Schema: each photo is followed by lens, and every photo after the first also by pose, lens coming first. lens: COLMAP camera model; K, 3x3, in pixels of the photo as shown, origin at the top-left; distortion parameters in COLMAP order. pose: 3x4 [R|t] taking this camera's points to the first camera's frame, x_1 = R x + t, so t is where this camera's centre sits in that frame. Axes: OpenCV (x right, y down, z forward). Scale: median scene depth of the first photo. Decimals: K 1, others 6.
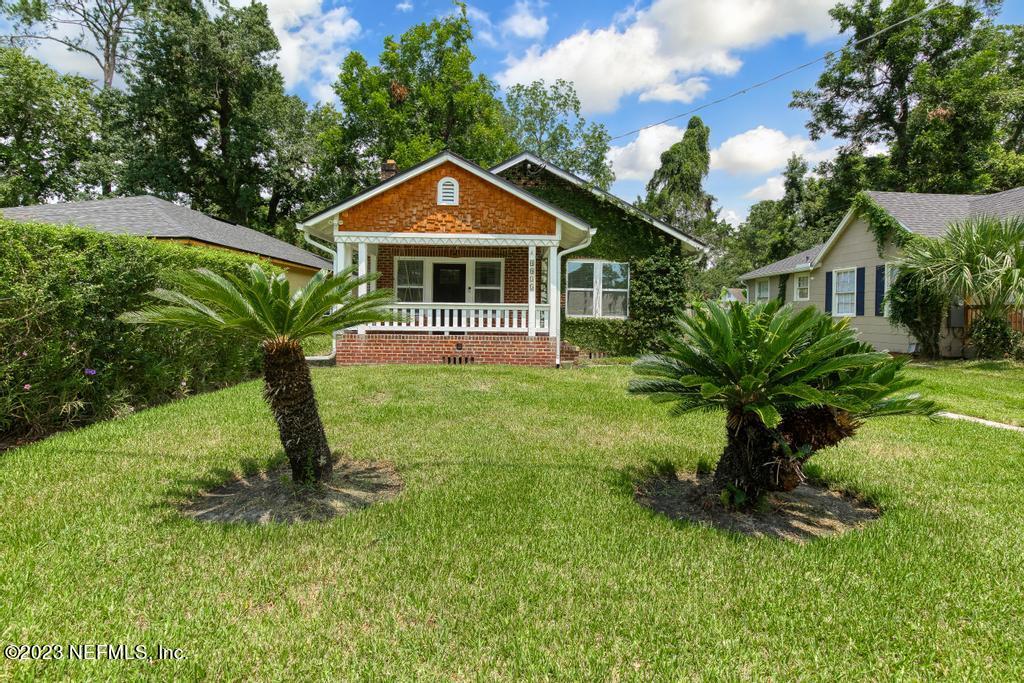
lens RADIAL K [[508.7, 0, 506.7], [0, 508.7, 308.2], [0, 0, 1]] dist [-0.003850, -0.000490]
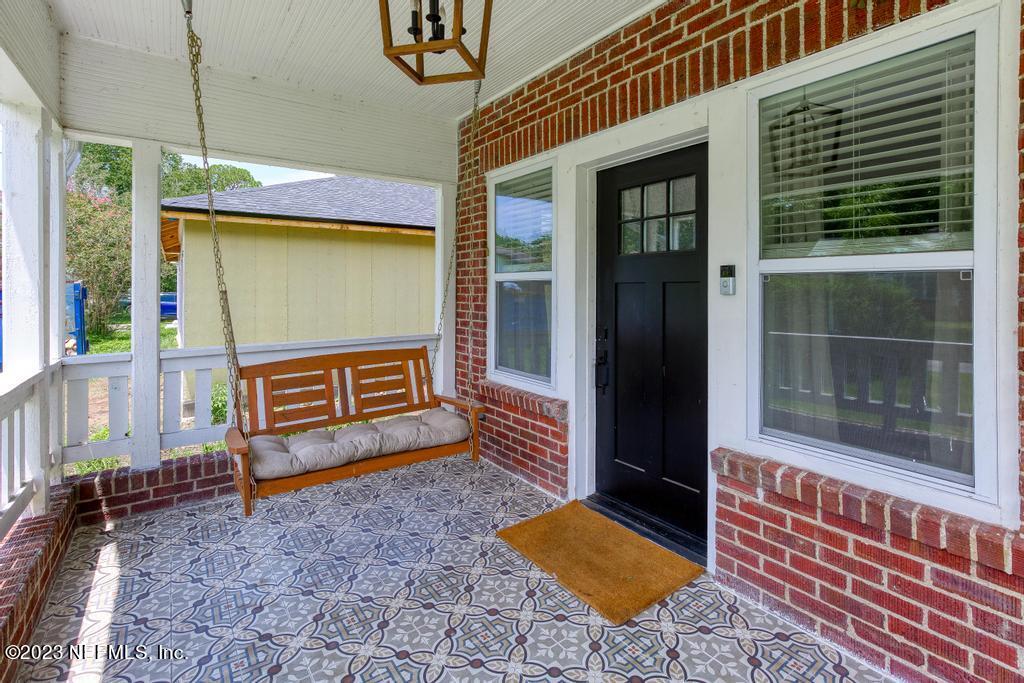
lens RADIAL K [[484.7, 0, 517.4], [0, 484.7, 293.5], [0, 0, 1]] dist [-0.005605, -0.000196]
pose [[0.566342, -0.004812, -0.824157, 0.022702], [0.009577, 0.999954, 0.000742, -0.038860], [0.824115, -0.008313, 0.566361, 1.007116]]
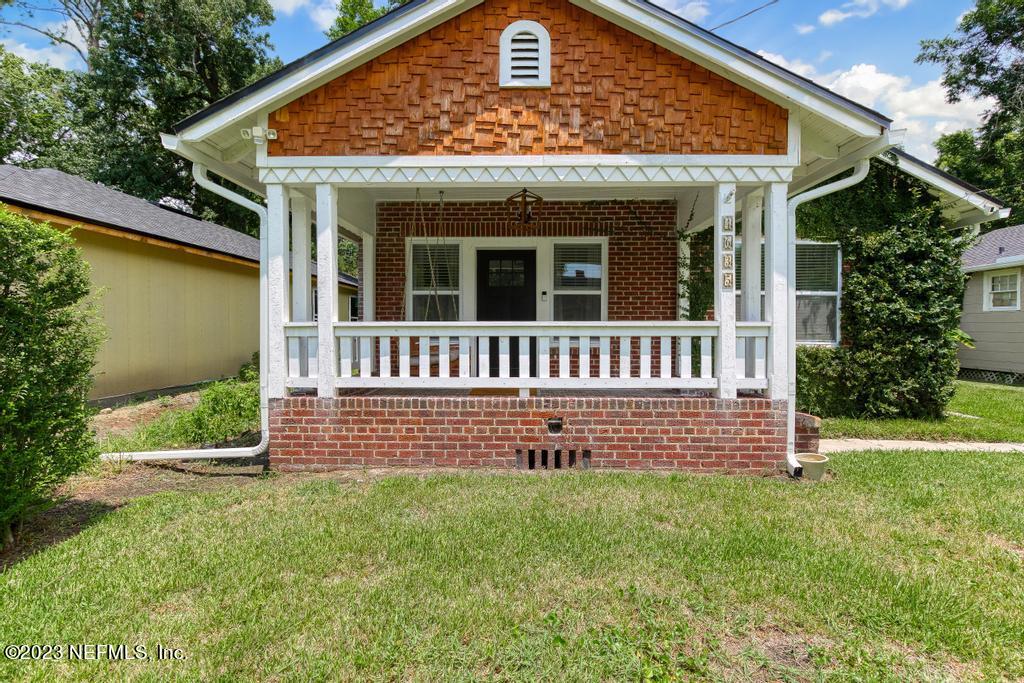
lens RADIAL K [[494.8, 0, 507.9], [0, 494.8, 327.6], [0, 0, 1]] dist [-0.001986, 0.000548]
pose [[0.999184, -0.013120, -0.038199, -0.109128], [0.013361, 0.999892, 0.006053, -0.007943], [0.038115, -0.006558, 0.999252, 0.554600]]
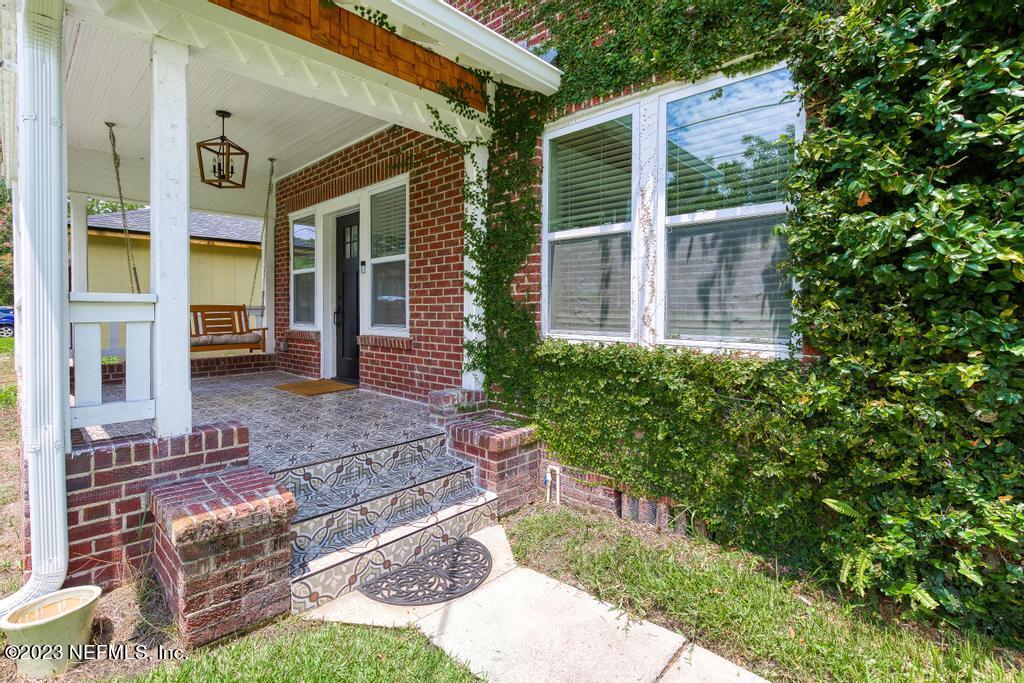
lens RADIAL K [[483.9, 0, 515.1], [0, 483.9, 318.4], [0, 0, 1]] dist [0.003281, 0.000479]
pose [[0.706884, -0.003676, -0.707320, 0.347987], [0.014732, 0.999846, 0.009526, 0.004239], [0.707177, -0.017154, 0.706829, 0.953862]]
